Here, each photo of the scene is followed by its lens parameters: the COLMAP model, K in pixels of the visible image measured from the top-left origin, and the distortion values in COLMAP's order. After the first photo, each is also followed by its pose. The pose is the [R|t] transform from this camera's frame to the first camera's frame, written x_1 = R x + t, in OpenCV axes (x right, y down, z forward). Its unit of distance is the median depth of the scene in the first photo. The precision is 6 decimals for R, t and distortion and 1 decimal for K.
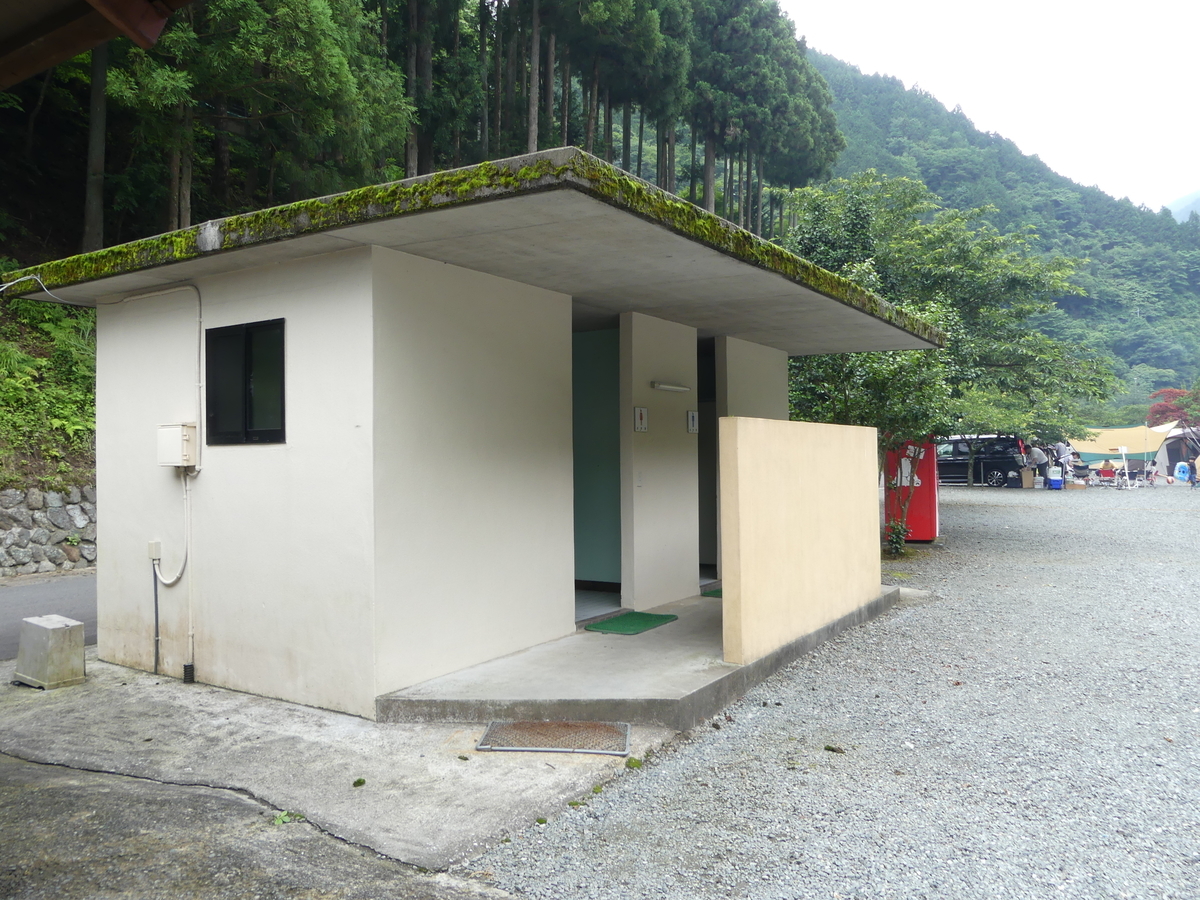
lens RADIAL K [[994.9, 0, 600.0], [0, 994.9, 450.0], [0, 0, 1]] dist [-0.005694, 0.062287]
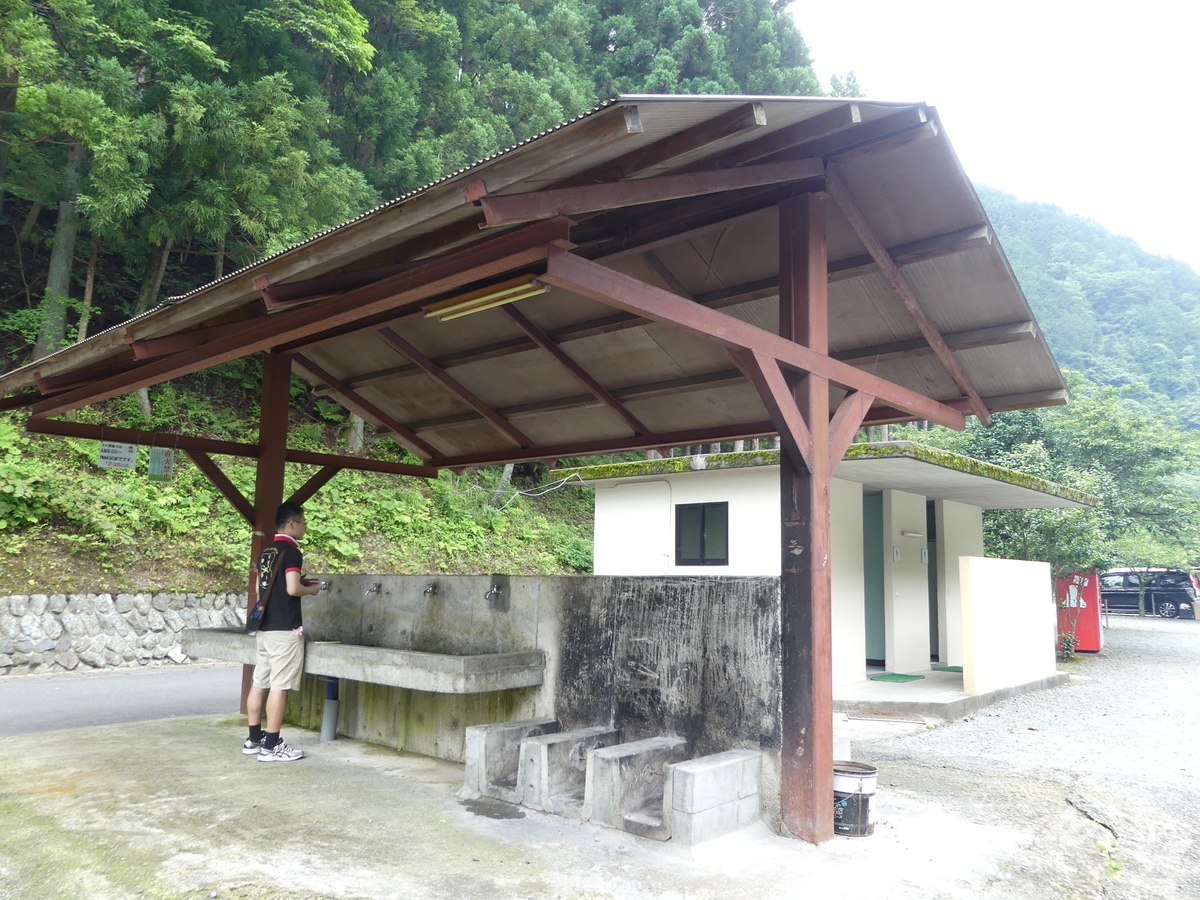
lens RADIAL K [[994.9, 0, 600.0], [0, 994.9, 450.0], [0, 0, 1]] dist [-0.005694, 0.062287]
pose [[0.988946, 0.006159, -0.148150, -0.111795], [-0.024053, 0.992568, -0.119294, 0.002909], [0.146314, 0.121539, 0.981744, -0.390852]]
